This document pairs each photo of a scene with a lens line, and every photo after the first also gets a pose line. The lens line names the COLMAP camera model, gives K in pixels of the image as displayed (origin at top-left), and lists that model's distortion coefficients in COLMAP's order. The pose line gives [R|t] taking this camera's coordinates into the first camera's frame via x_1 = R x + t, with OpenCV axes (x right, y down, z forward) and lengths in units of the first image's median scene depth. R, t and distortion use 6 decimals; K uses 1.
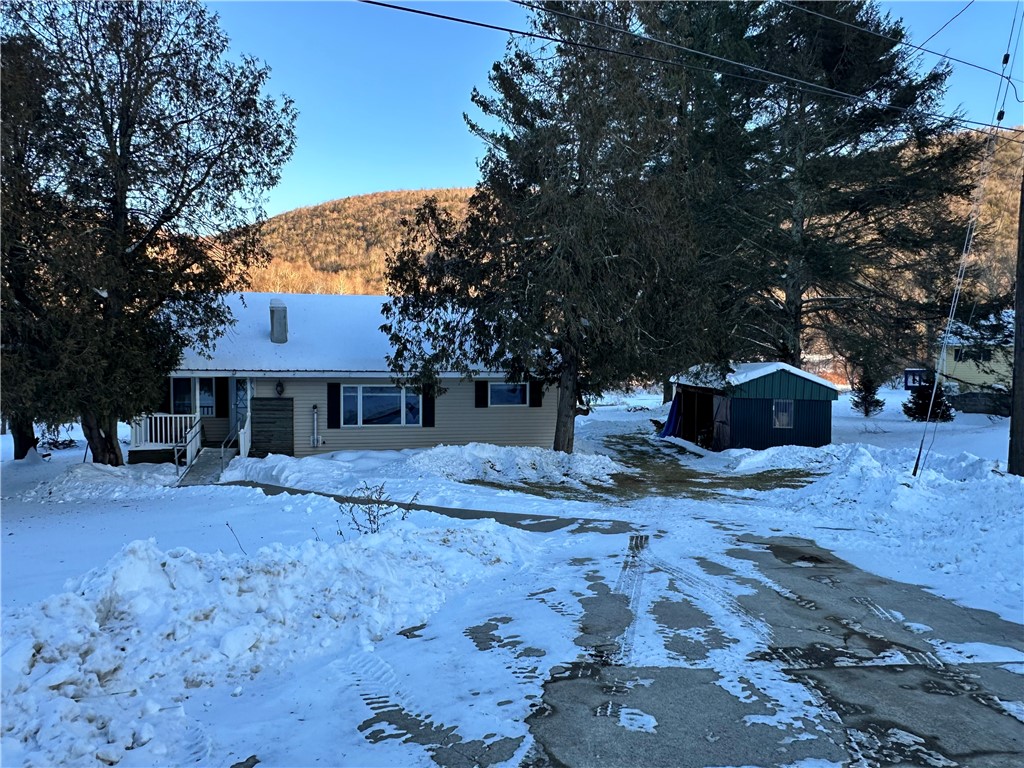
lens RADIAL K [[703.1, 0, 507.5], [0, 703.1, 385.8], [0, 0, 1]] dist [-0.000172, -0.004389]
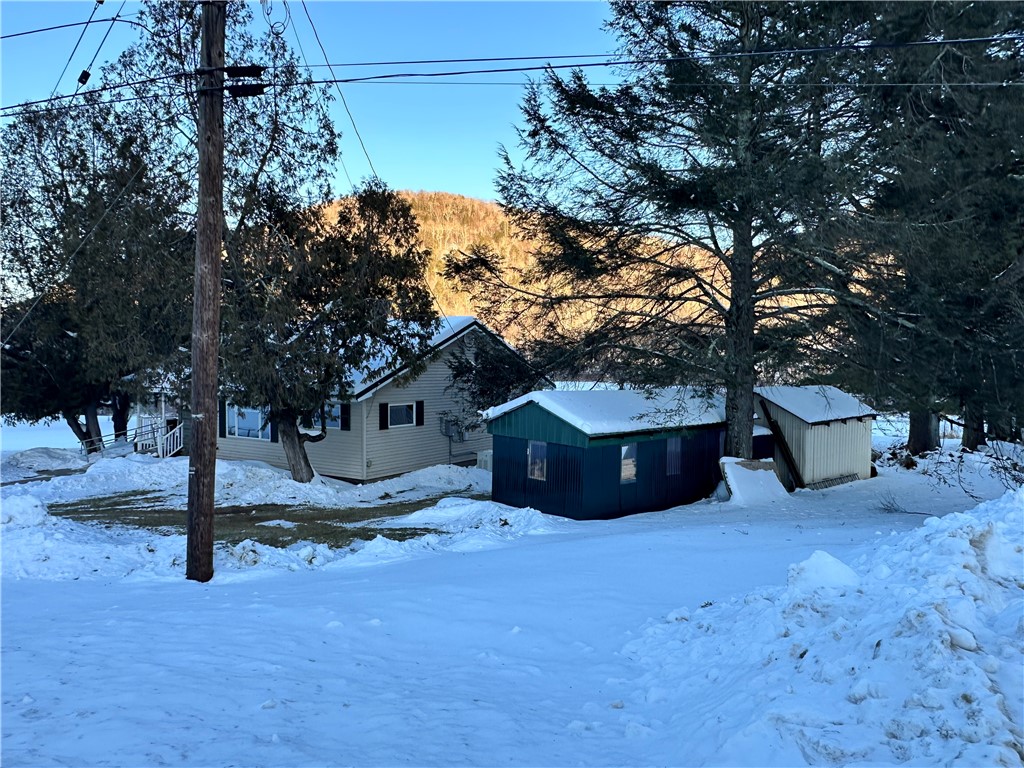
lens RADIAL K [[703.1, 0, 512.5], [0, 703.1, 386.6], [0, 0, 1]] dist [-0.000172, -0.004389]
pose [[0.722228, 0.019546, -0.691379, 0.956127], [-0.026827, 0.999640, 0.000237, -0.041011], [0.691135, 0.018376, 0.722492, 0.478425]]
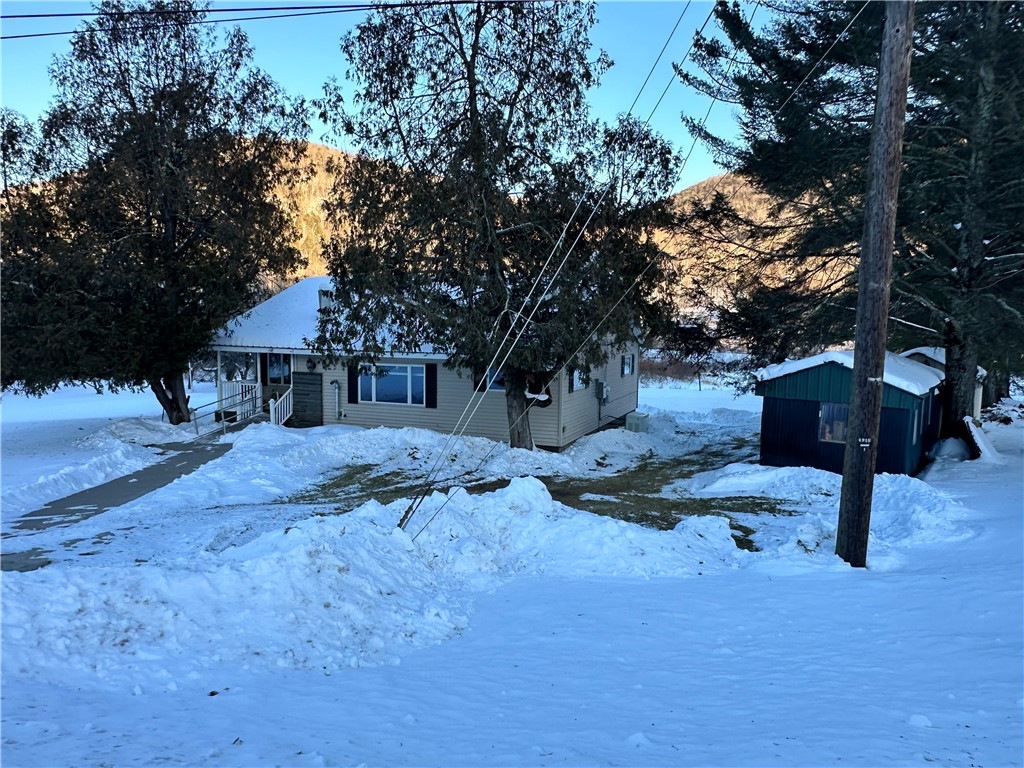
lens RADIAL K [[703.1, 0, 509.5], [0, 703.1, 389.4], [0, 0, 1]] dist [-0.000172, -0.004389]
pose [[0.840610, 0.053474, -0.538995, 0.539068], [-0.028577, 0.998107, 0.054455, -0.026431], [0.540887, -0.030372, 0.840547, 0.230402]]
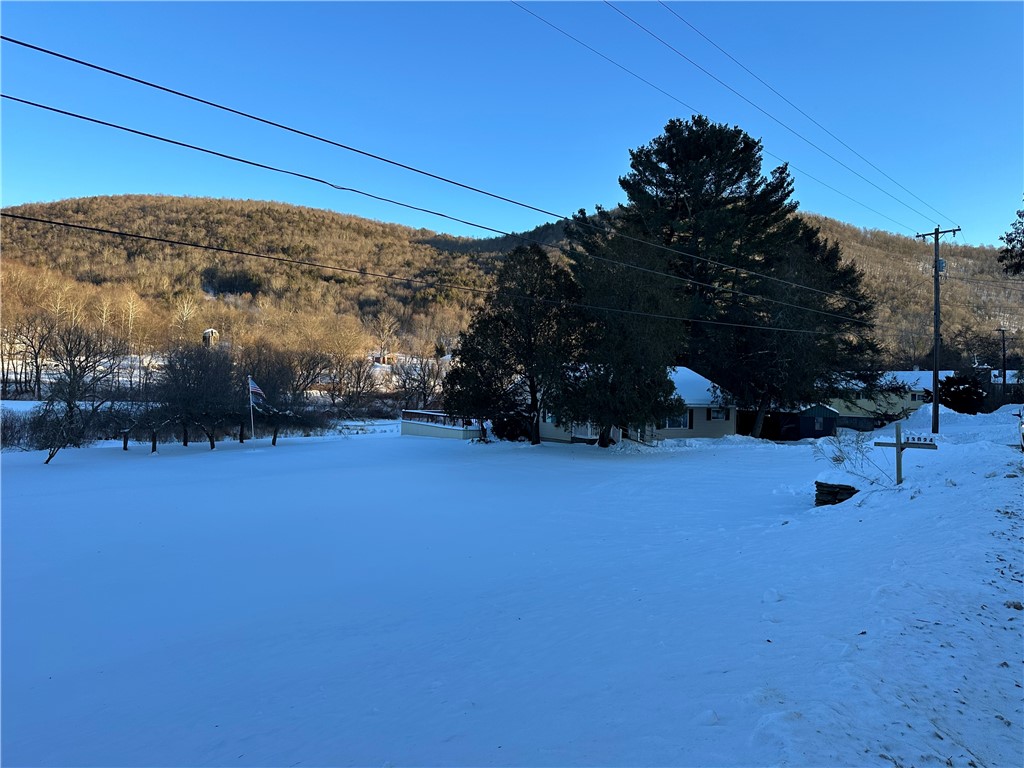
lens RADIAL K [[713.9, 0, 511.2], [0, 713.9, 391.8], [0, 0, 1]] dist [0.079854, -0.093869]
pose [[0.943043, 0.013536, 0.332394, -1.451992], [-0.003930, 0.999555, -0.029554, 0.010749], [-0.332646, 0.026565, 0.942677, -0.978448]]
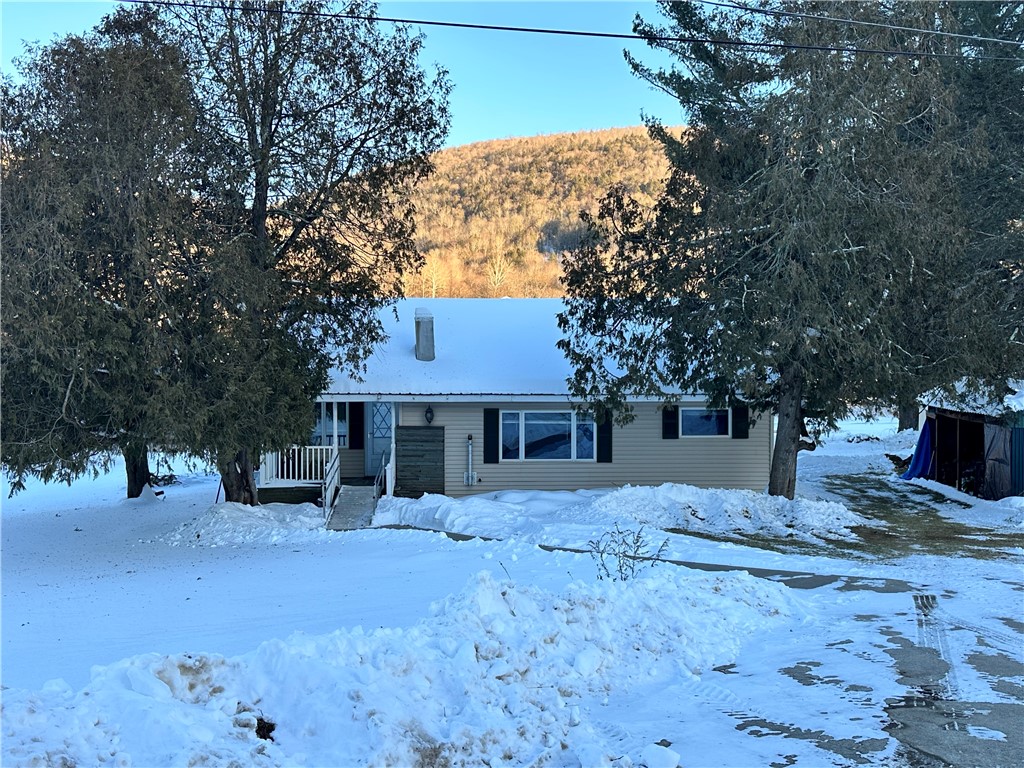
lens RADIAL K [[965.6, 0, 505.6], [0, 965.6, 391.1], [0, 0, 1]] dist [0.056437, 0.000000]
pose [[0.988253, -0.002692, -0.152802, -0.058023], [0.000855, 0.999927, -0.012083, -0.011027], [0.152823, 0.011810, 0.988183, -0.118438]]
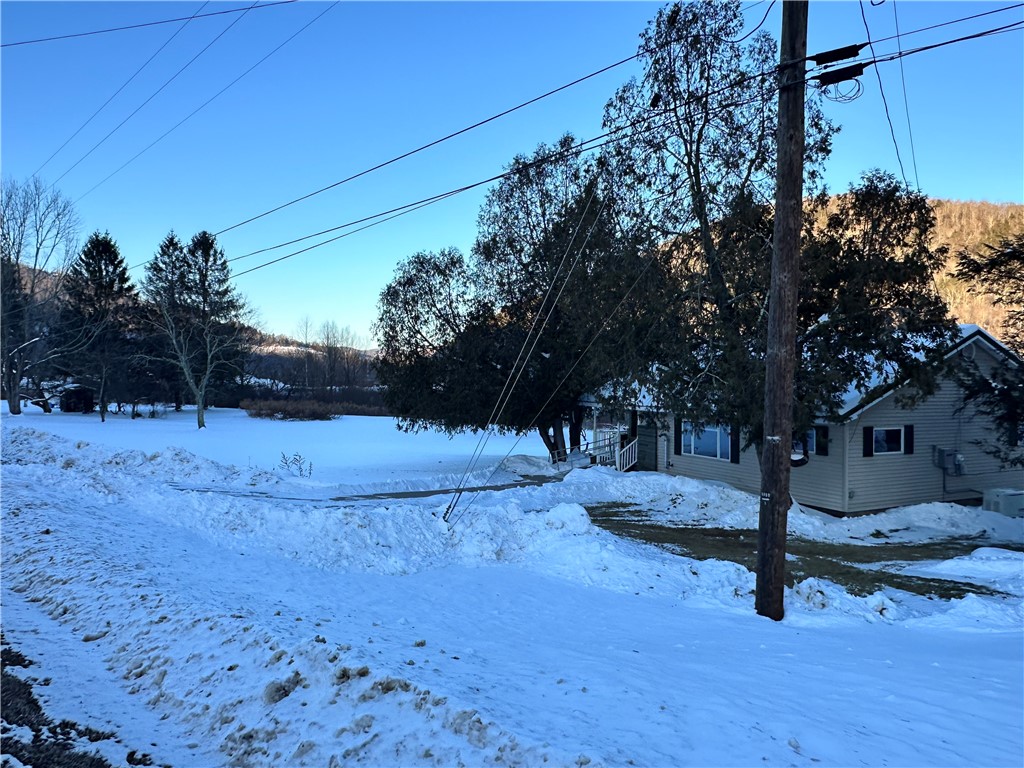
lens RADIAL K [[703.1, 0, 507.5], [0, 703.1, 384.0], [0, 0, 1]] dist [-0.000172, -0.004389]
pose [[0.257898, 0.001007, -0.966172, 0.859700], [-0.041489, 0.999089, -0.010034, -0.037859], [0.965281, 0.042673, 0.257705, 0.404983]]
